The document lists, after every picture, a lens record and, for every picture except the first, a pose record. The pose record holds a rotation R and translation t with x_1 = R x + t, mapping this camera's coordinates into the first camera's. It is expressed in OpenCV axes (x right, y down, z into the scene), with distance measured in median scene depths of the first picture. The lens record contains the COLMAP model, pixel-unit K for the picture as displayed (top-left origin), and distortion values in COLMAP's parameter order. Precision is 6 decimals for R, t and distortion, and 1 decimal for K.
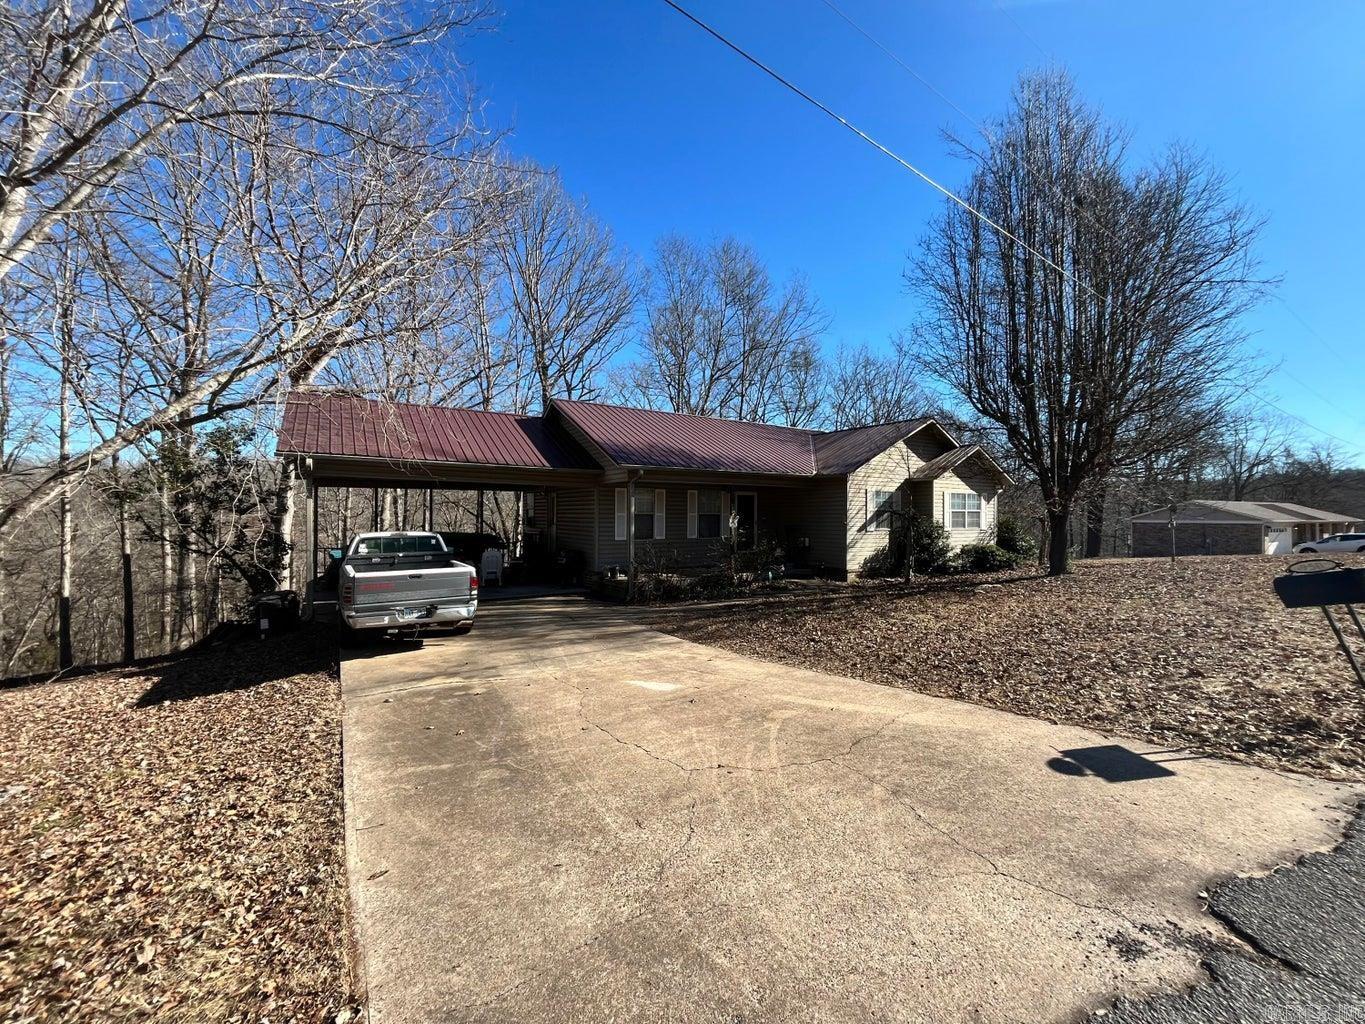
lens RADIAL K [[580.0, 0, 682.5], [0, 580.0, 512.0], [0, 0, 1]] dist [0.000252, 0.000512]
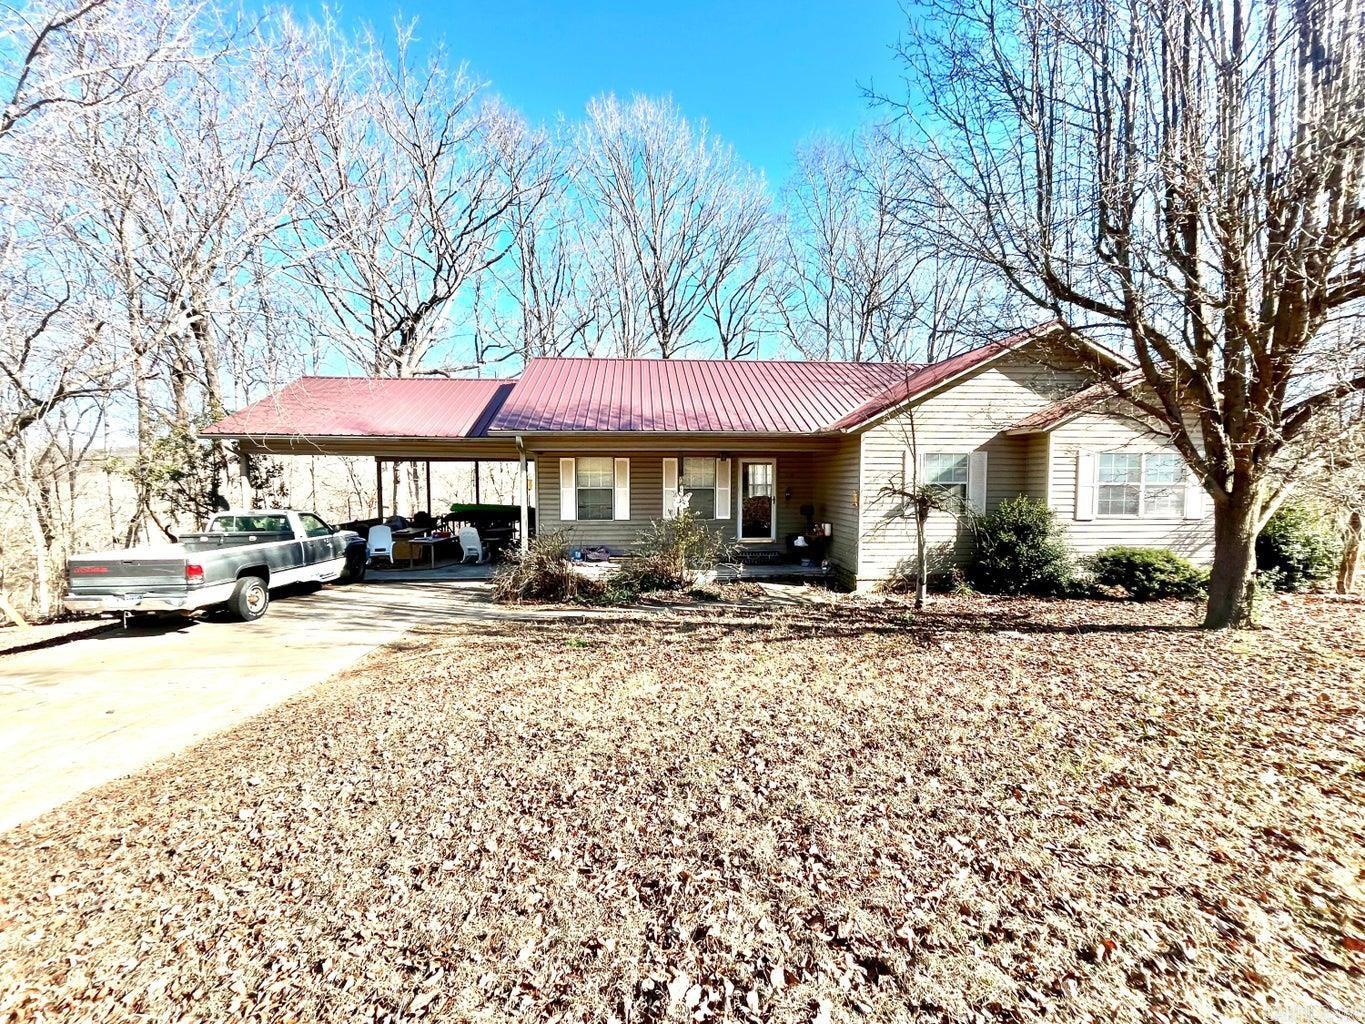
lens RADIAL K [[580.0, 0, 682.5], [0, 580.0, 512.0], [0, 0, 1]] dist [0.000252, 0.000512]
pose [[0.848880, 0.027060, -0.527892, 0.434238], [-0.001795, 0.998831, 0.048314, -0.002804], [0.528582, -0.040065, 0.847936, 0.319145]]
